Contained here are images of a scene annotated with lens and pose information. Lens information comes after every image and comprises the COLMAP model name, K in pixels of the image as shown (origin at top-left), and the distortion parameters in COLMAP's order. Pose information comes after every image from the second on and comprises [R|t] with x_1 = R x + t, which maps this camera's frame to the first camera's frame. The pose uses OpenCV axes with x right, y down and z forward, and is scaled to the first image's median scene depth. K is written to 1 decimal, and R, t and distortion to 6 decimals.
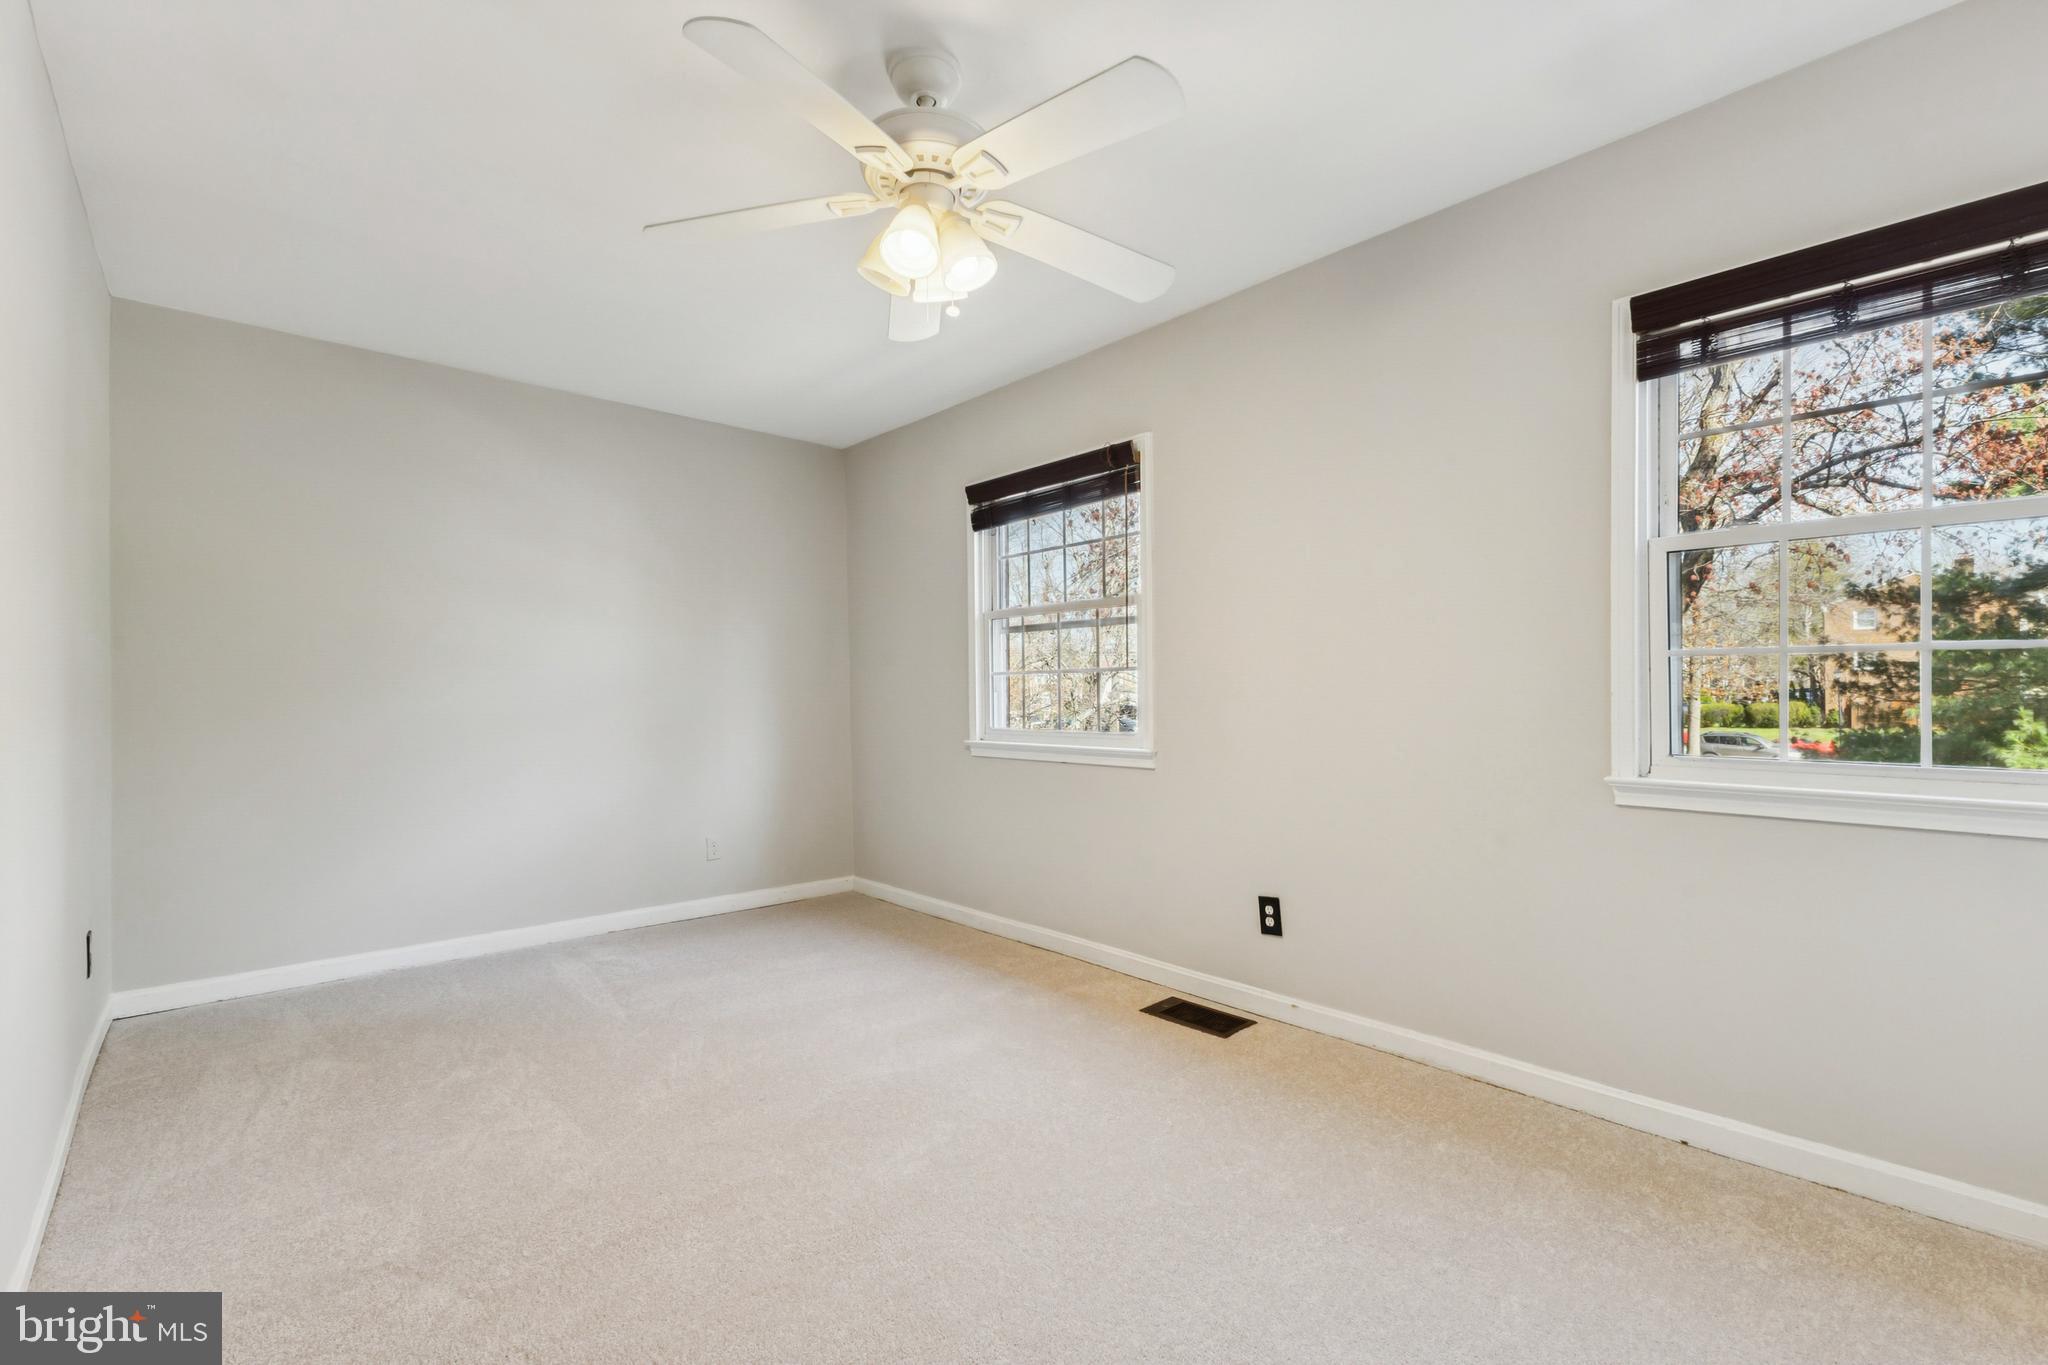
lens RADIAL K [[872.8, 0, 1069.7], [0, 872.8, 691.8], [0, 0, 1]] dist [-0.000237, -0.000075]
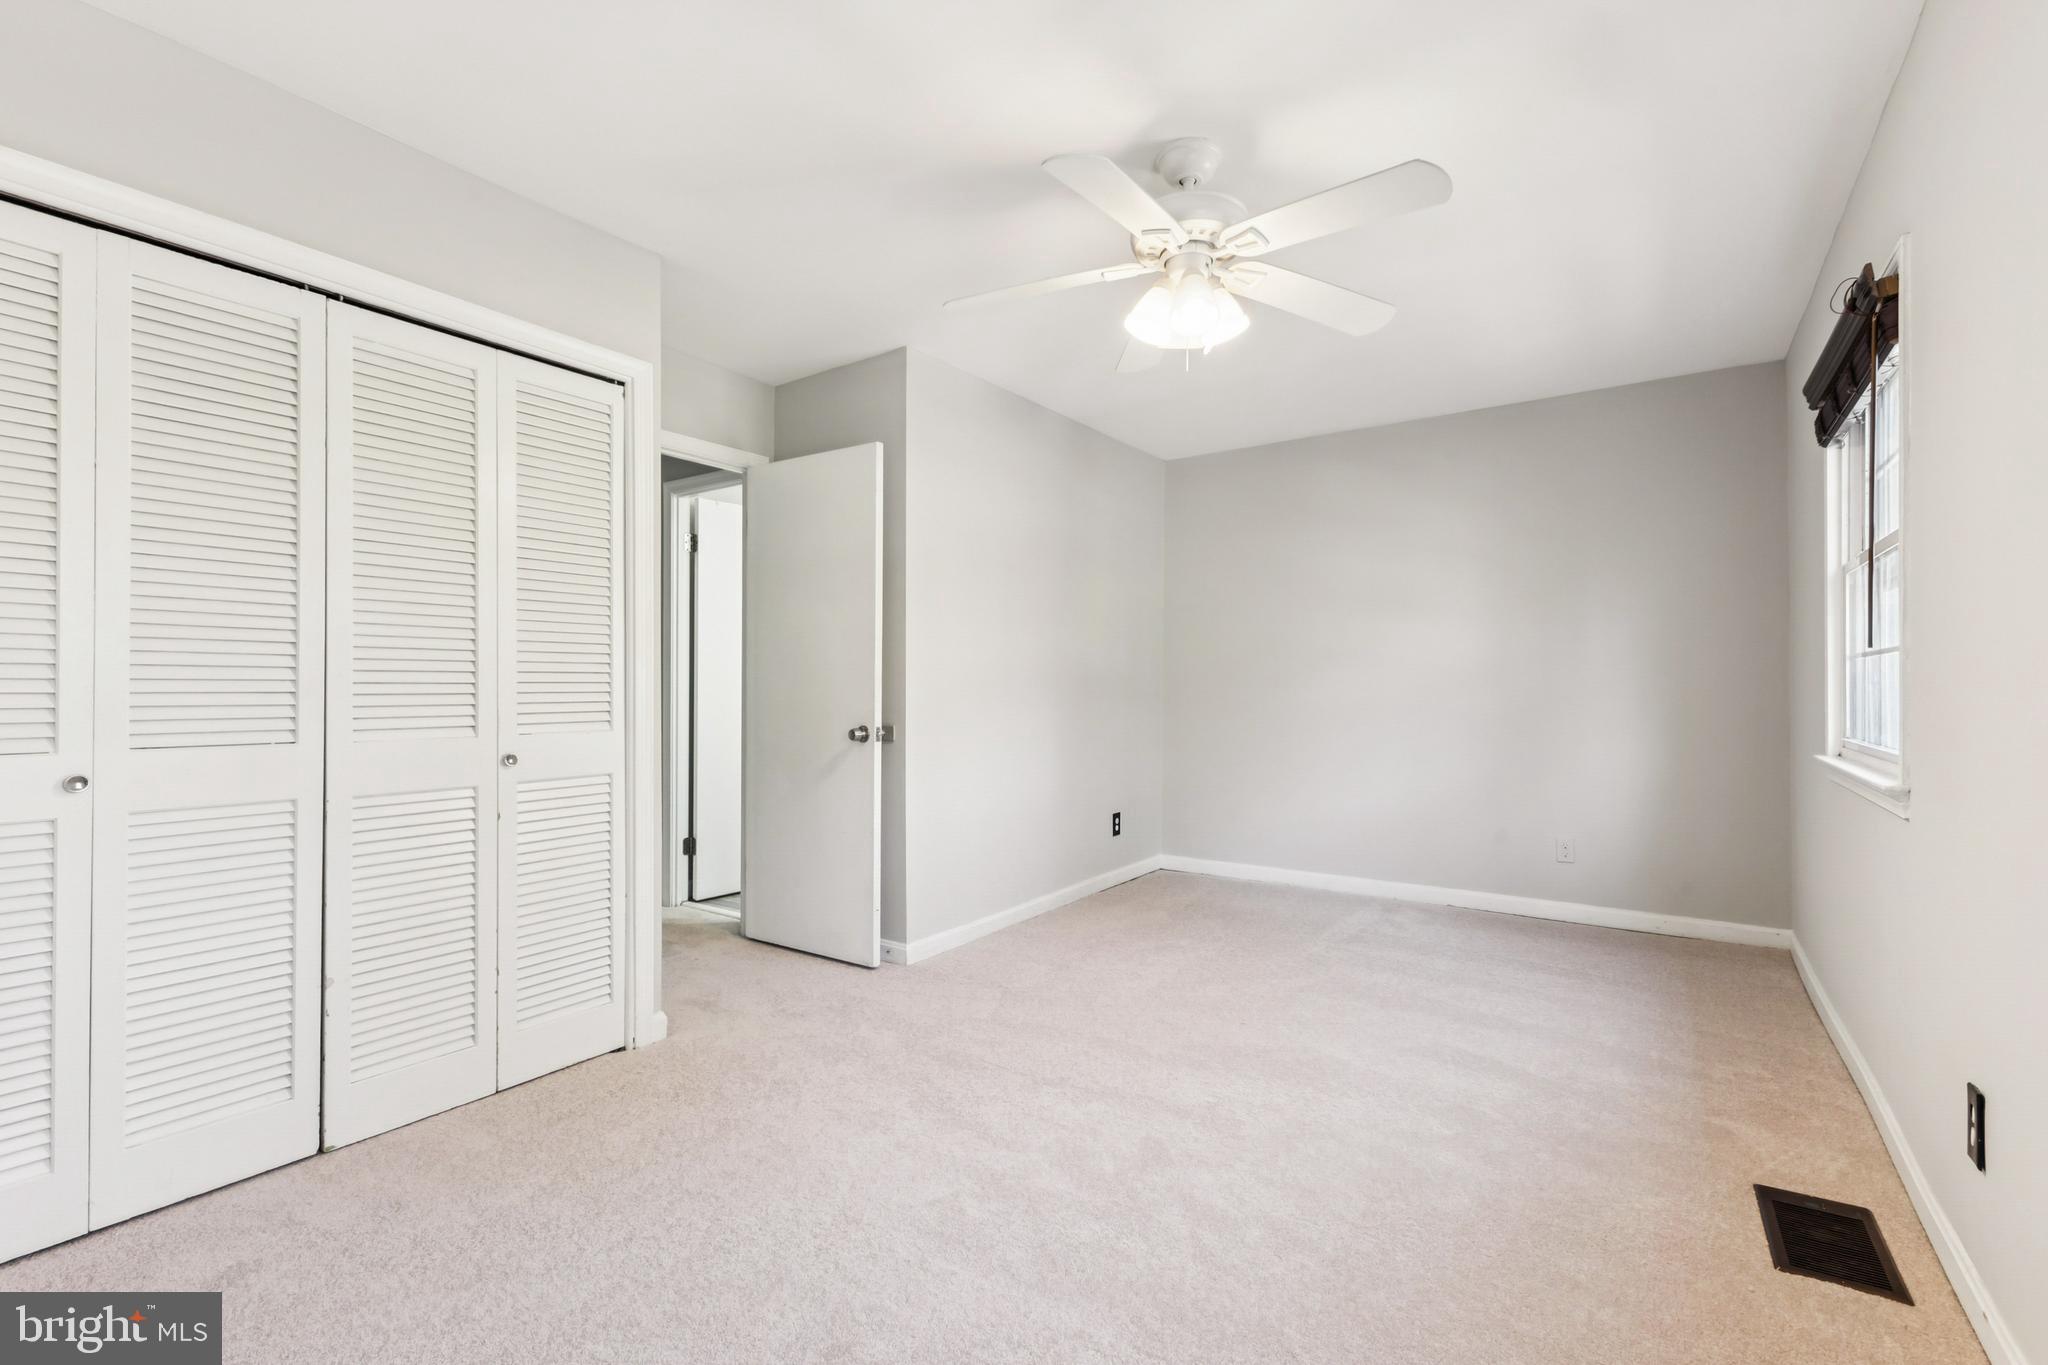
lens RADIAL K [[906.3, 0, 1030.3], [0, 906.3, 679.9], [0, 0, 1]] dist [0.002466, -0.000001]
pose [[0.213195, -0.001004, -0.977009, 0.483416], [0.004366, 0.999990, -0.000075, -0.005936], [0.977000, -0.004250, 0.213198, 0.264958]]
